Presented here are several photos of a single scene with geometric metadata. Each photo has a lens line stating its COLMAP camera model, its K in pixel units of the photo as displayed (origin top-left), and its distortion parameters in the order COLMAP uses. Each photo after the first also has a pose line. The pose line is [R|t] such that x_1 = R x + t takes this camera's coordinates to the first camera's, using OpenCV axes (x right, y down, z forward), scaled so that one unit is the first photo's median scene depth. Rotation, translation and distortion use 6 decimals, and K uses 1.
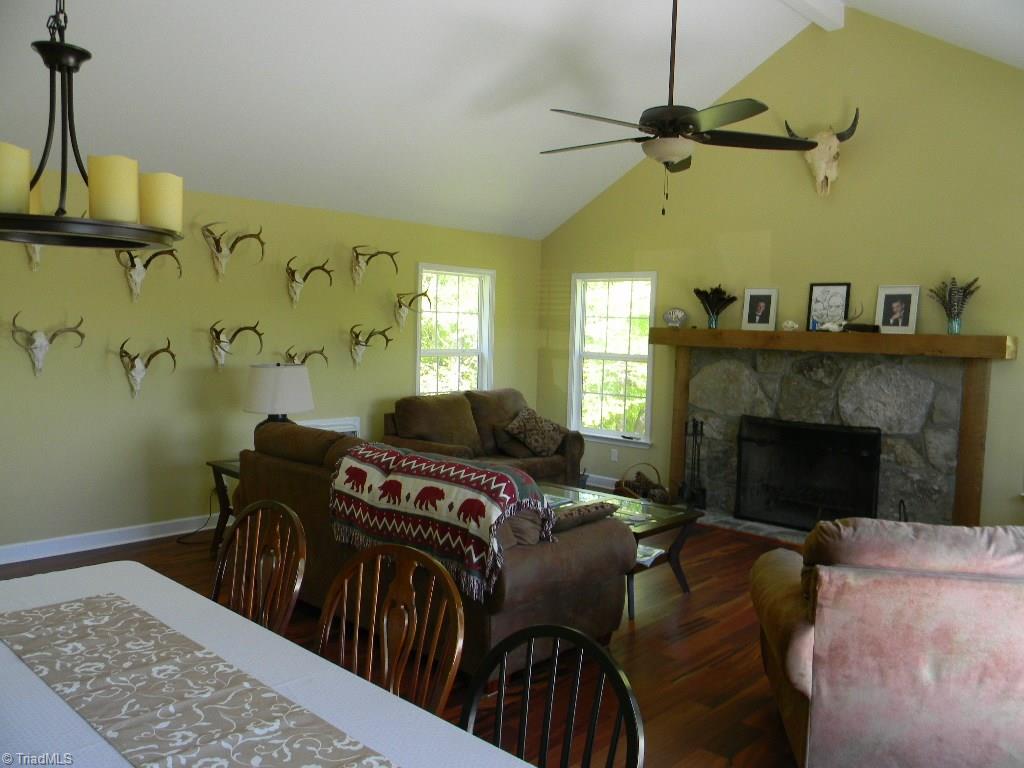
lens RADIAL K [[823.6, 0, 512.0], [0, 823.6, 384.0], [0, 0, 1]] dist [0.005256, 0.000231]
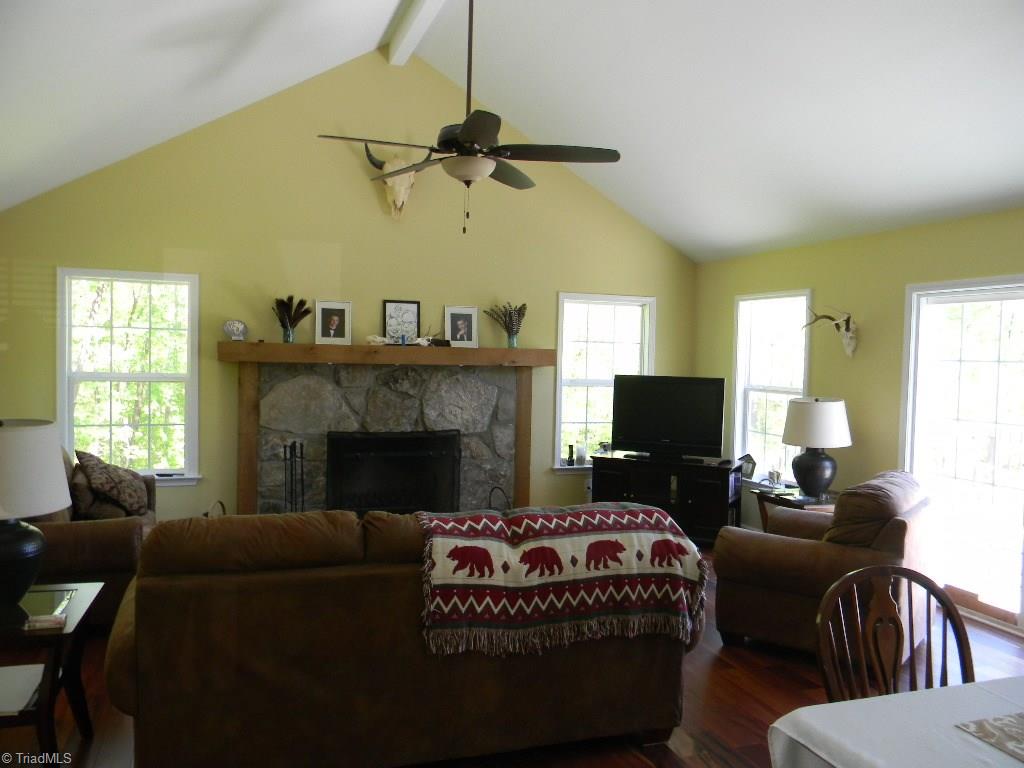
lens RADIAL K [[823.6, 0, 512.0], [0, 823.6, 384.0], [0, 0, 1]] dist [0.005256, 0.000231]
pose [[0.463269, -0.053069, 0.884627, -0.522042], [0.051457, 0.998132, 0.032930, -0.043145], [-0.884722, 0.030265, 0.465135, 0.388912]]
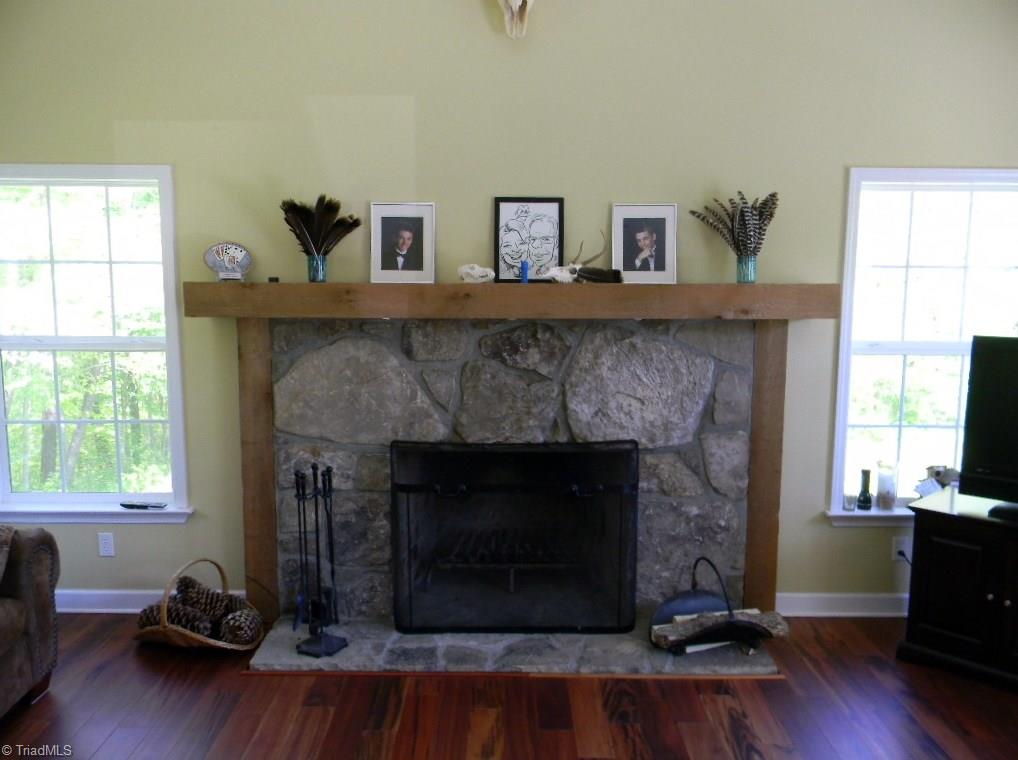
lens RADIAL K [[818.8, 0, 509.0], [0, 818.8, 380.0], [0, 0, 1]] dist [0.005256, 0.000231]
pose [[0.731249, -0.110984, 0.673021, -0.023092], [0.064456, 0.993502, 0.093800, -0.052227], [-0.679058, -0.025211, 0.733651, 0.608399]]
